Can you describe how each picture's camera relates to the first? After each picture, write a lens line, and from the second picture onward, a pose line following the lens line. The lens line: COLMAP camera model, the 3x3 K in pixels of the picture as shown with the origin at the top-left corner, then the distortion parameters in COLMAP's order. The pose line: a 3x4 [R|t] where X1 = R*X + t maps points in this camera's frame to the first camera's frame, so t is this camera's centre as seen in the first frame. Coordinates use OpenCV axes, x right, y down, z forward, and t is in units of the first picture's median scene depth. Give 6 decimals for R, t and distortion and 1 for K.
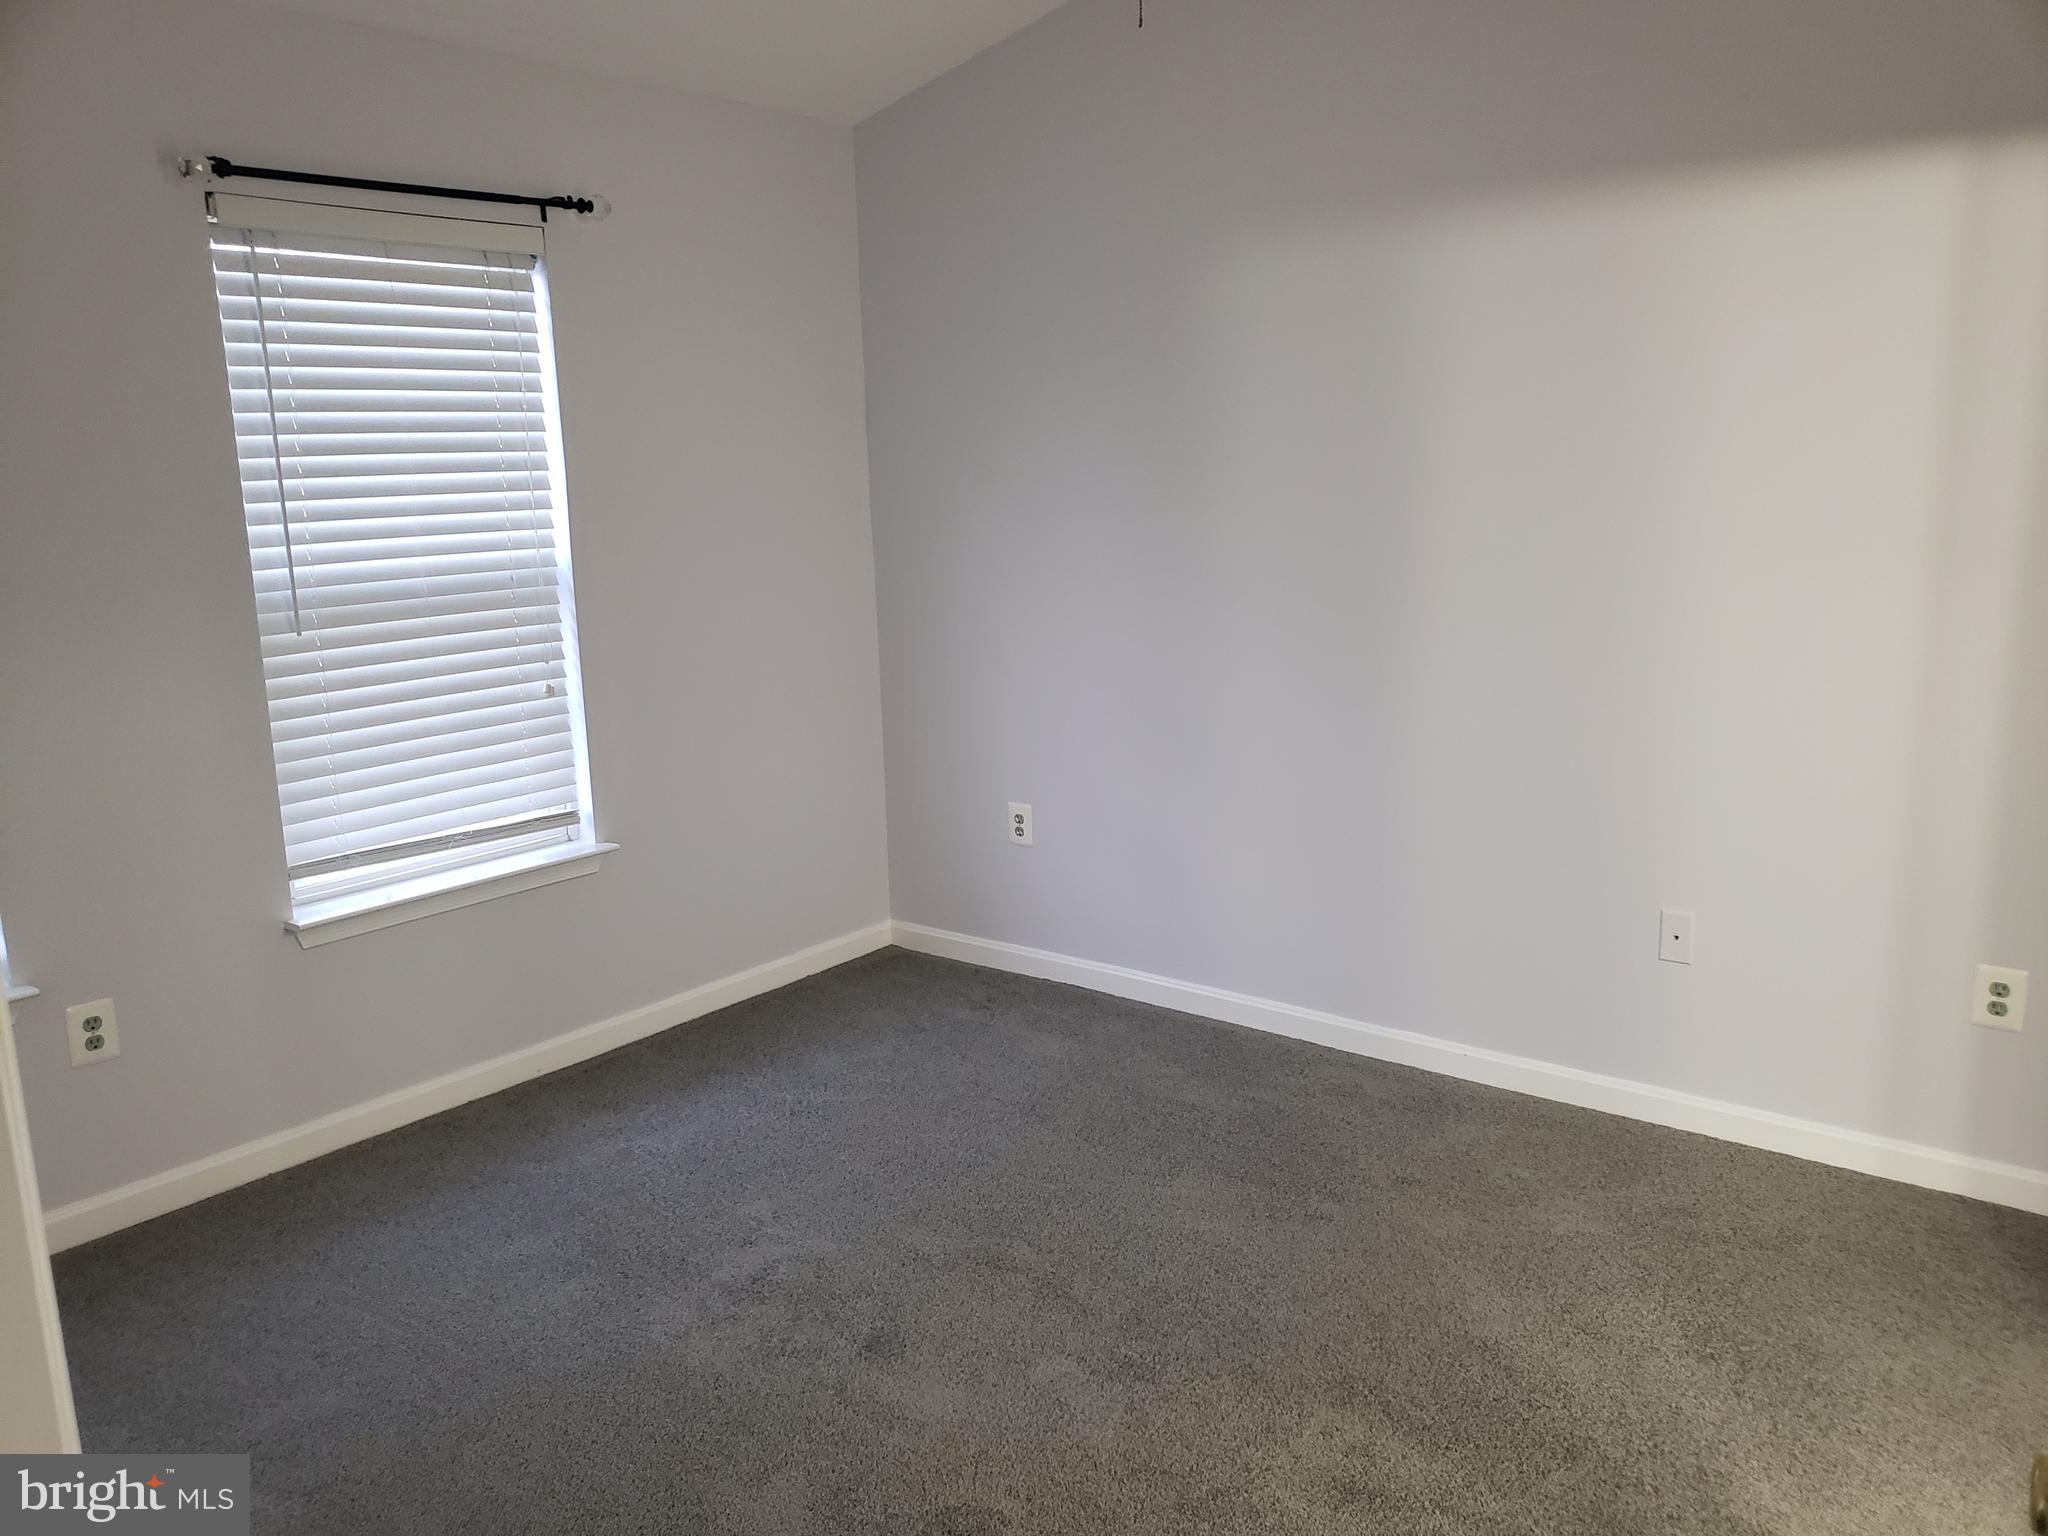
lens RADIAL K [[1554.6, 0, 1026.8], [0, 1554.6, 759.4], [0, 0, 1]] dist [0.032121, -0.038474]
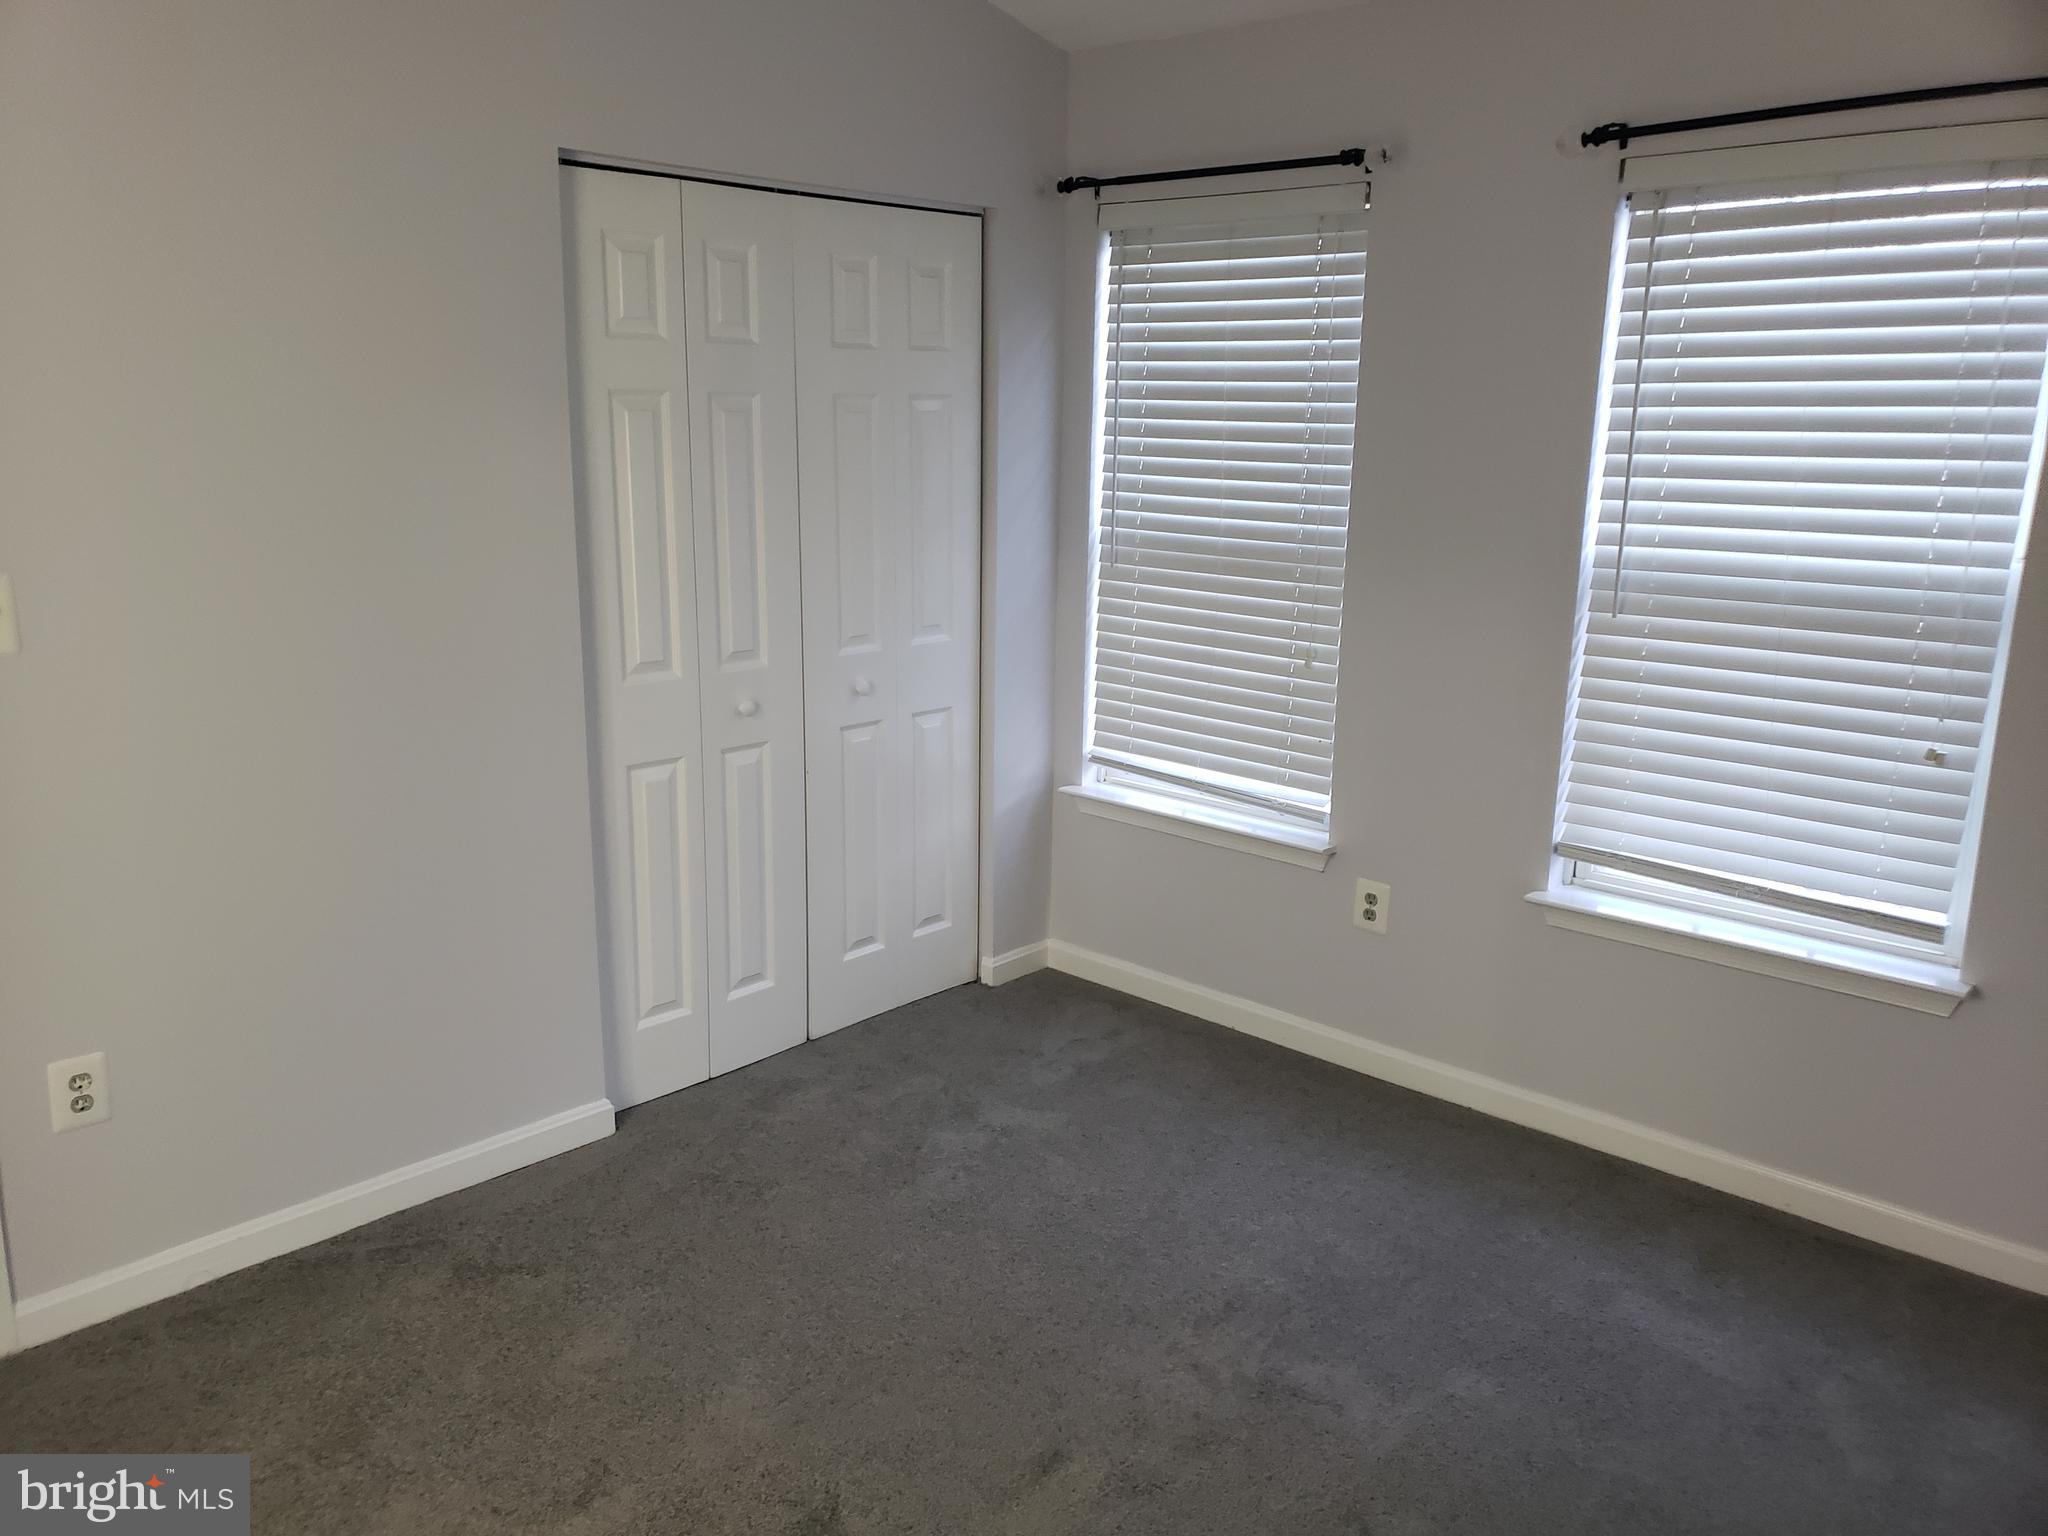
lens RADIAL K [[1554.6, 0, 1025.4], [0, 1554.6, 779.3], [0, 0, 1]] dist [0.032121, -0.038474]
pose [[-0.071033, 0.246593, -0.966512, 0.513651], [-0.204757, 0.944721, 0.256082, -0.157229], [0.976232, 0.216090, -0.016614, 0.684664]]
